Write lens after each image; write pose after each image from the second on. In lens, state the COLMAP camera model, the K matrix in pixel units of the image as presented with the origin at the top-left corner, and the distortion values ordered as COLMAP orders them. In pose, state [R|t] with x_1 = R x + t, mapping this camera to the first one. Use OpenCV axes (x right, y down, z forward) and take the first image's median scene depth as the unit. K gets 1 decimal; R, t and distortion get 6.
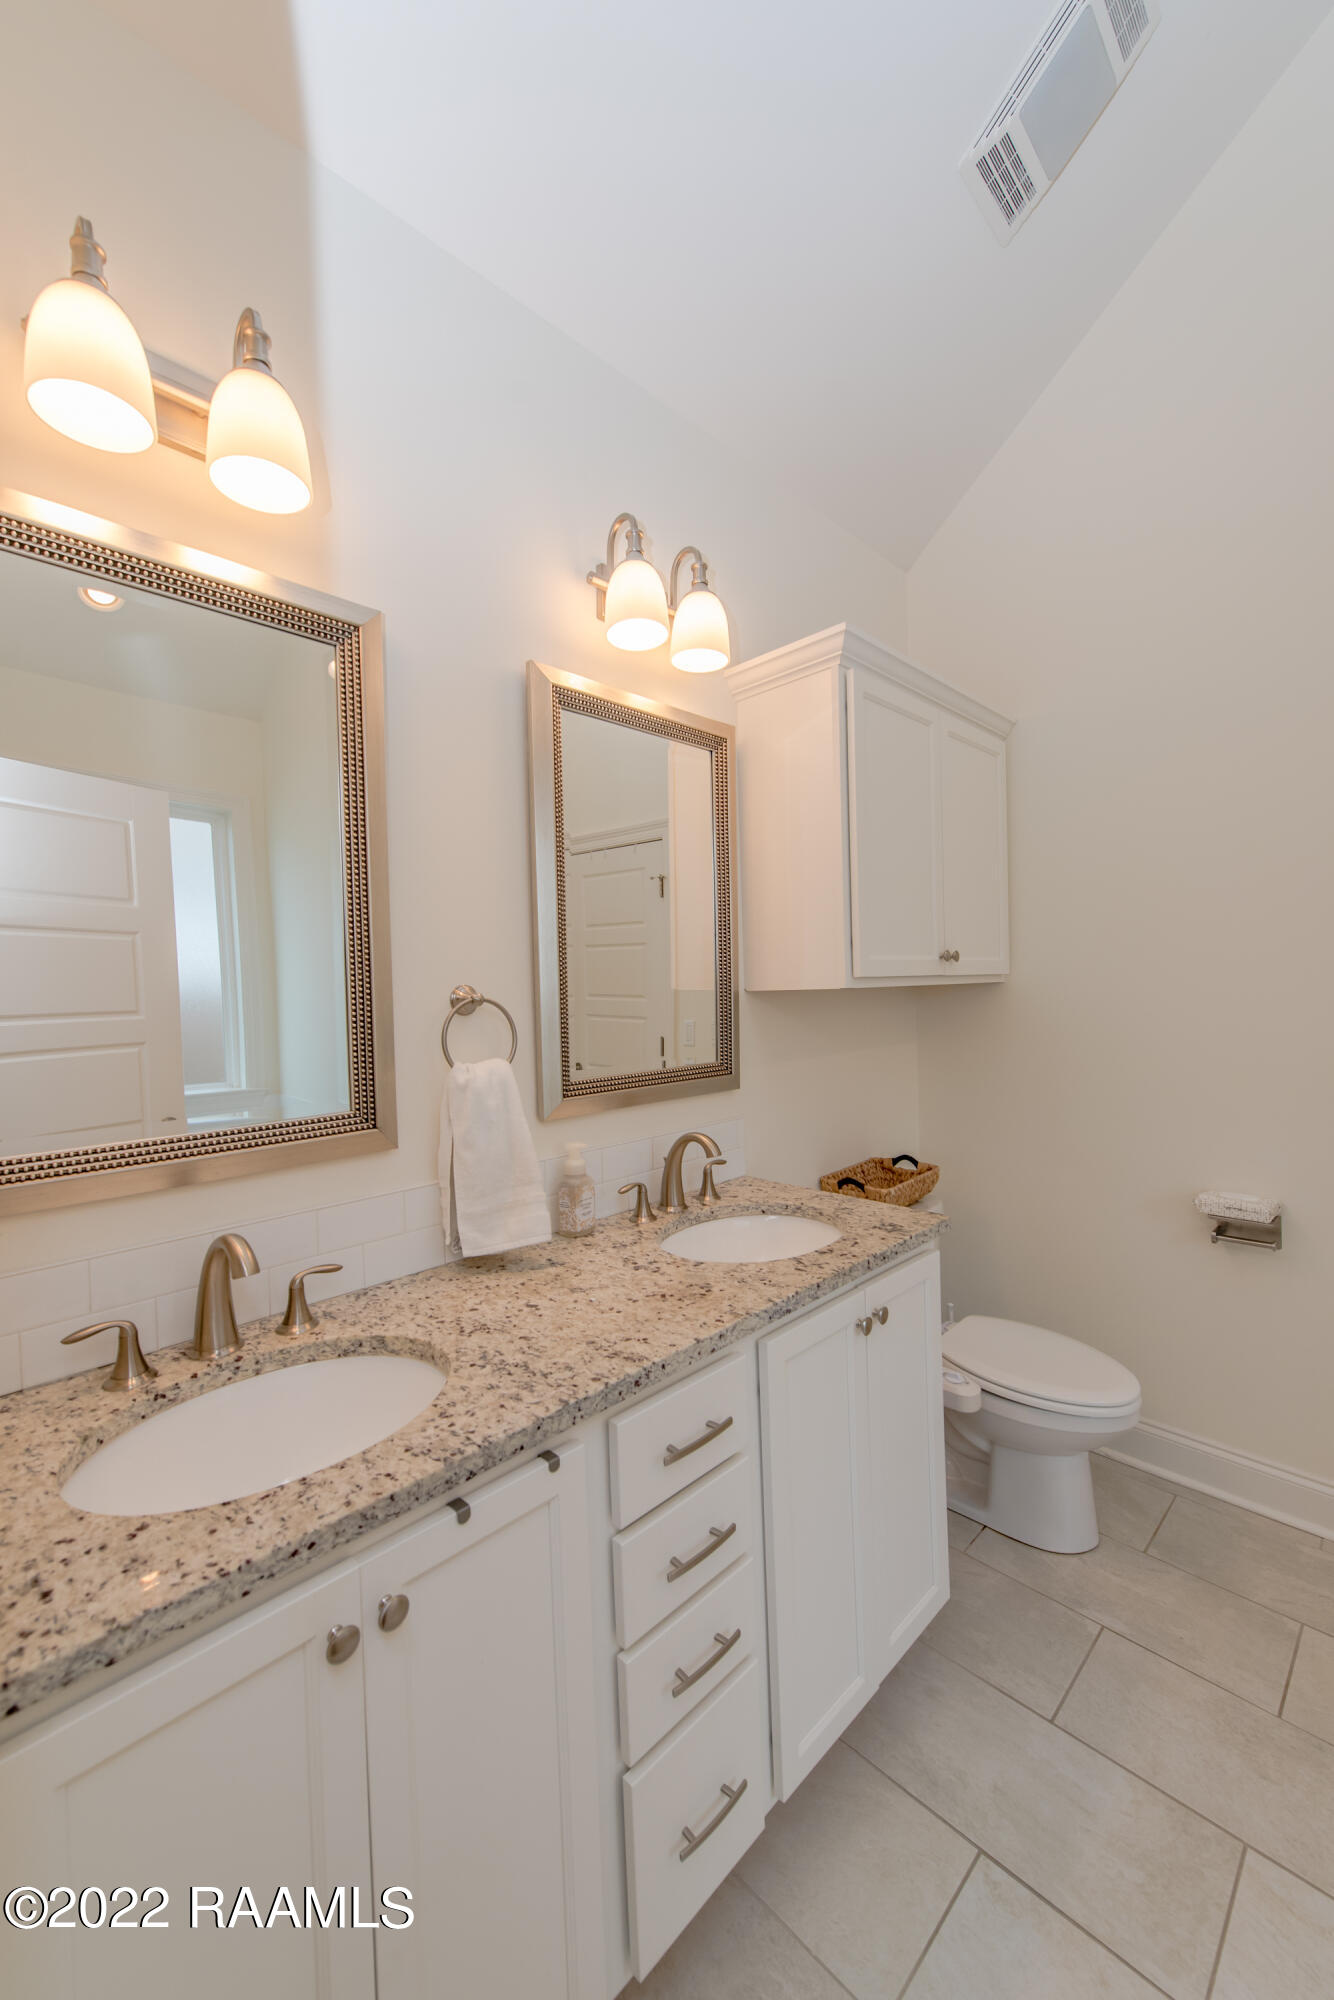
lens RADIAL K [[795.7, 0, 689.8], [0, 795.7, 1001.1], [0, 0, 1]] dist [0.016271, -0.004349]
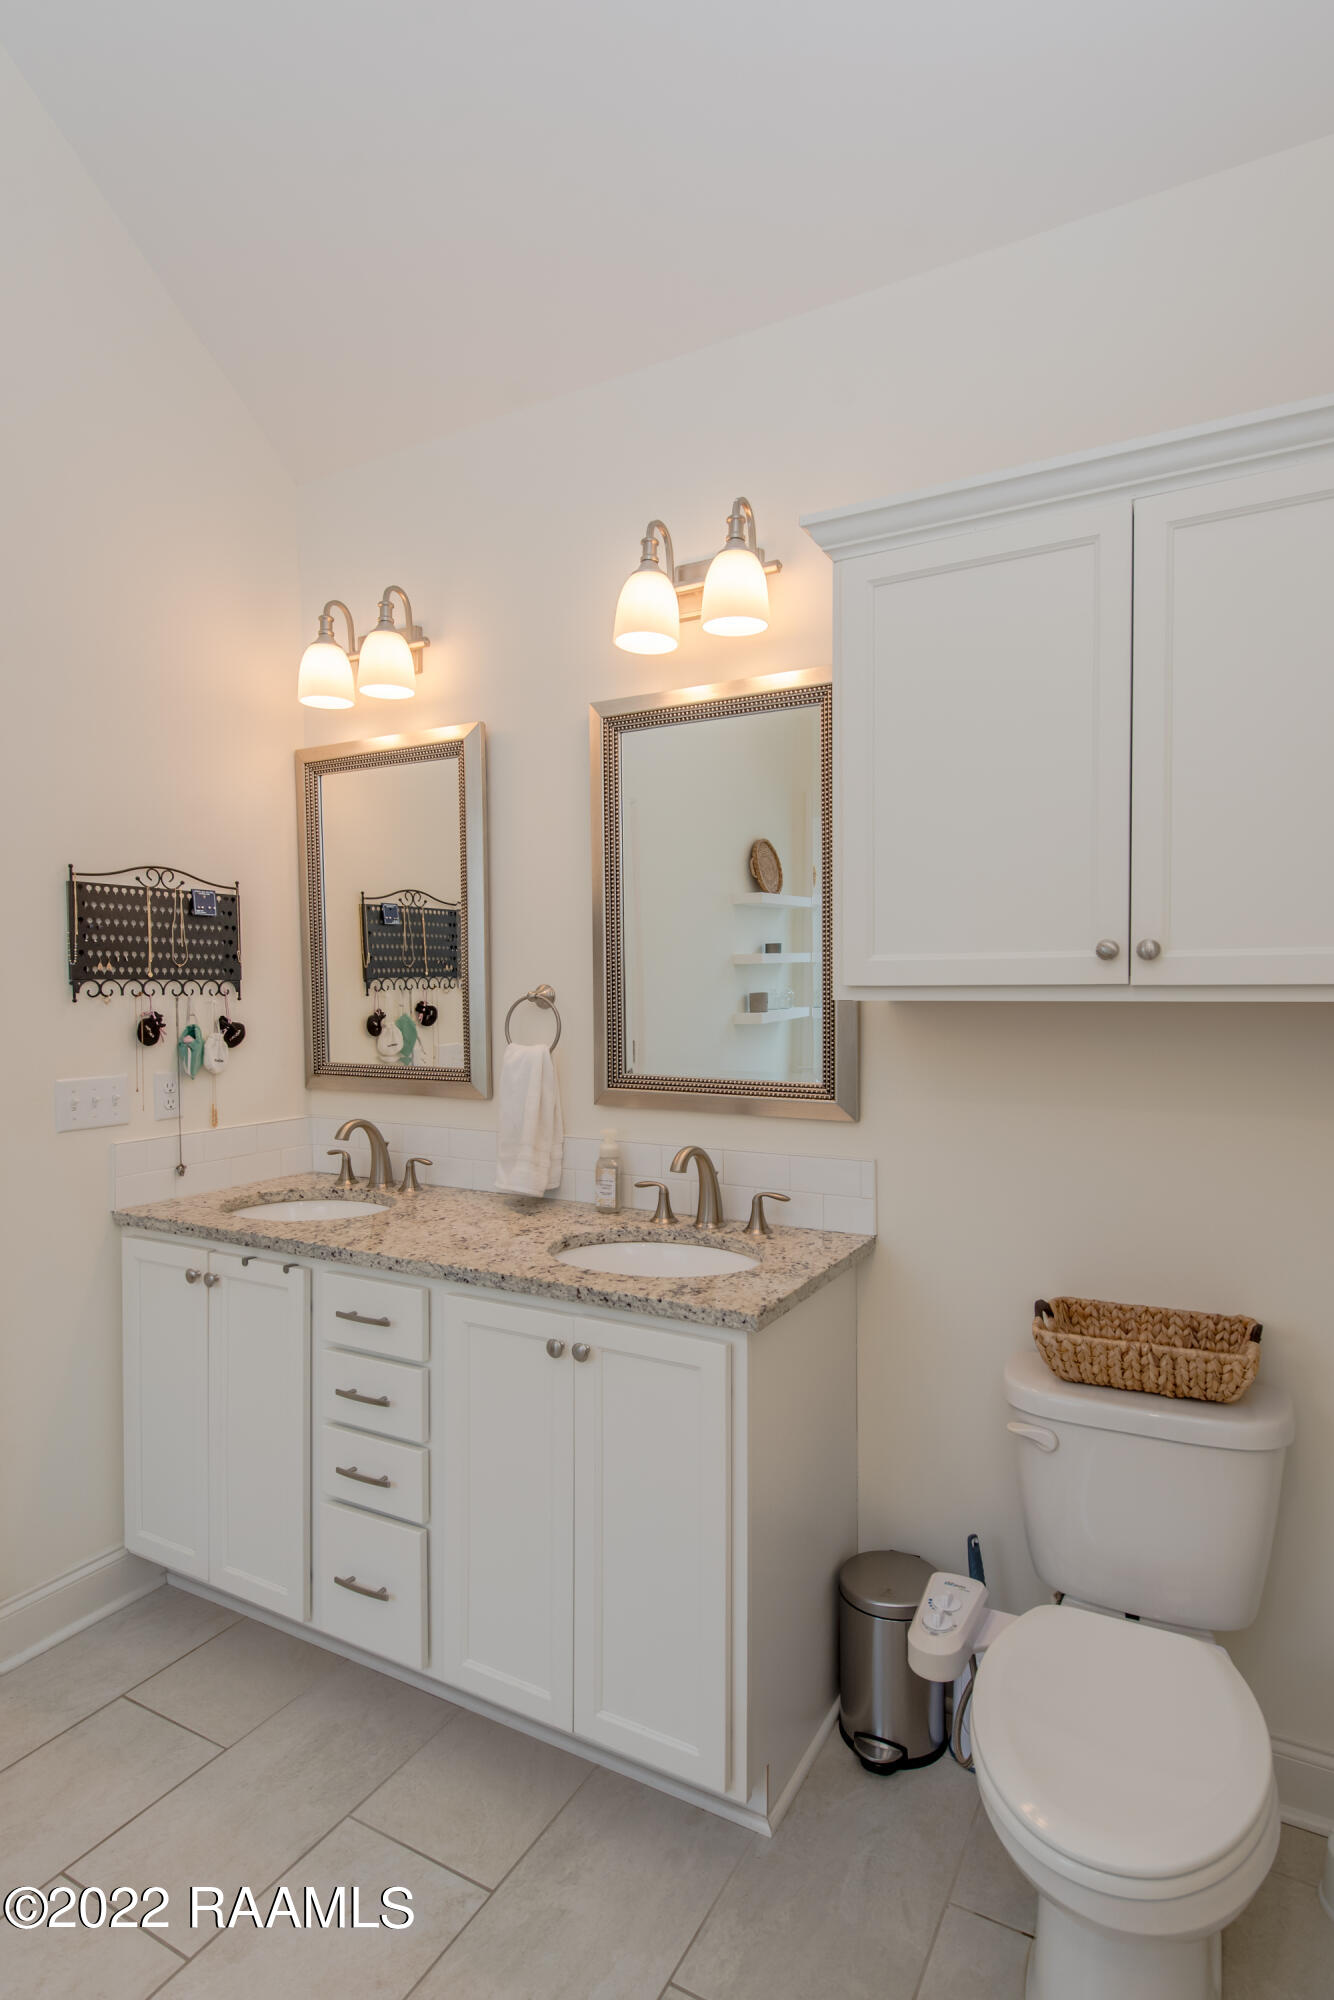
lens RADIAL K [[1030.7, 0, 646.3], [0, 1030.7, 1008.7], [0, 0, 1]] dist [0.011623, -0.001027]
pose [[0.277774, 0.051558, -0.959262, 1.481974], [-0.024501, 0.998614, 0.046578, -0.068826], [0.960334, 0.010564, 0.278652, 0.776620]]
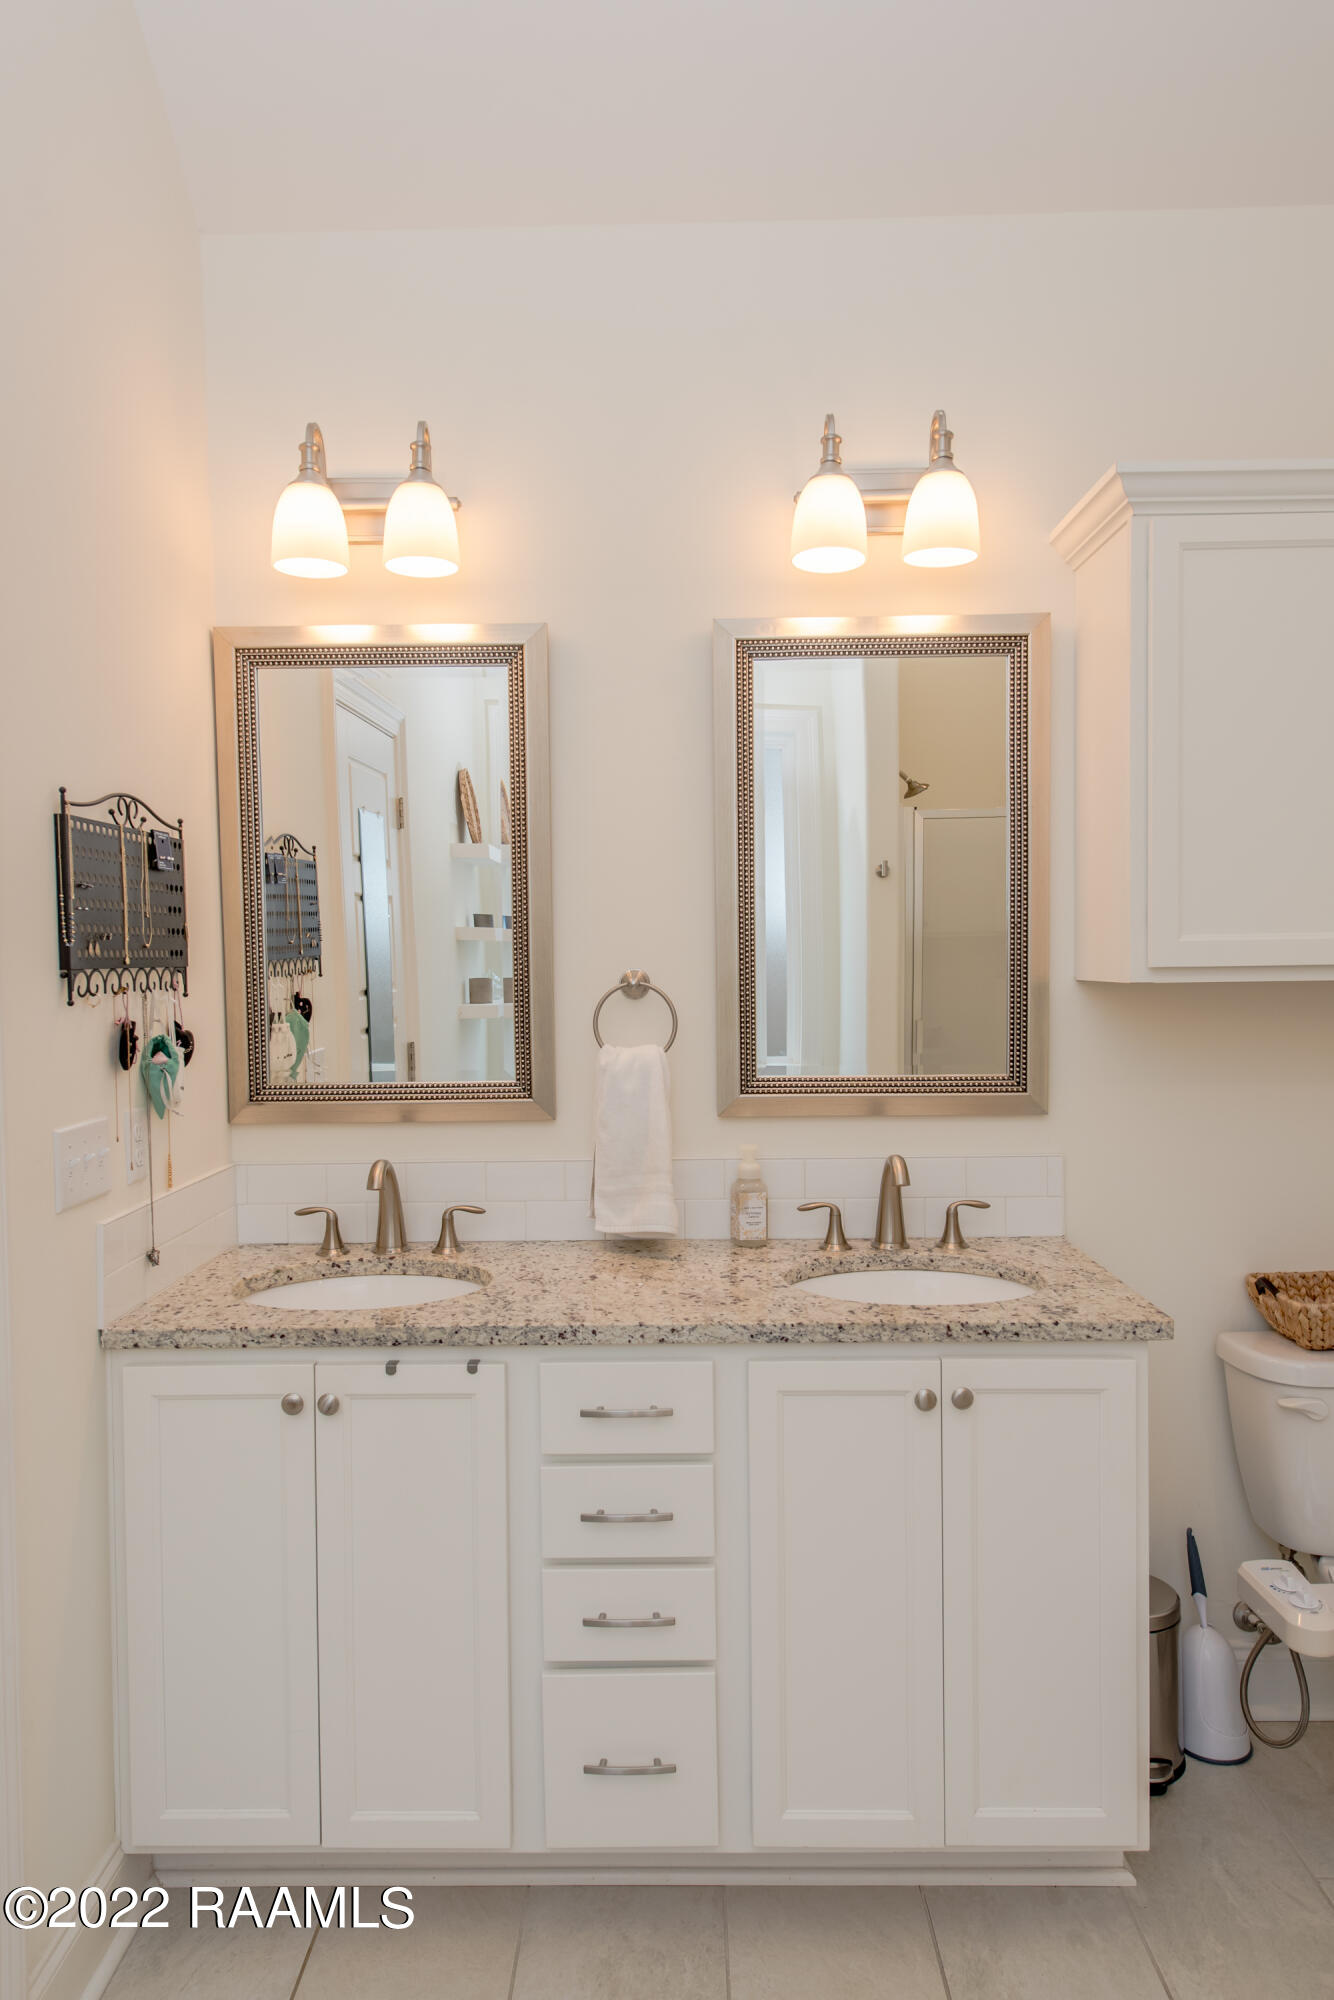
lens RADIAL K [[1312.1, 0, 646.5], [0, 1312.1, 1002.9], [0, 0, 1]] dist [0.019719, -0.002815]
pose [[0.698094, 0.046495, -0.714495, 0.999616], [-0.023995, 0.998848, 0.041554, -0.051548], [0.715604, -0.011865, 0.698406, -0.150166]]
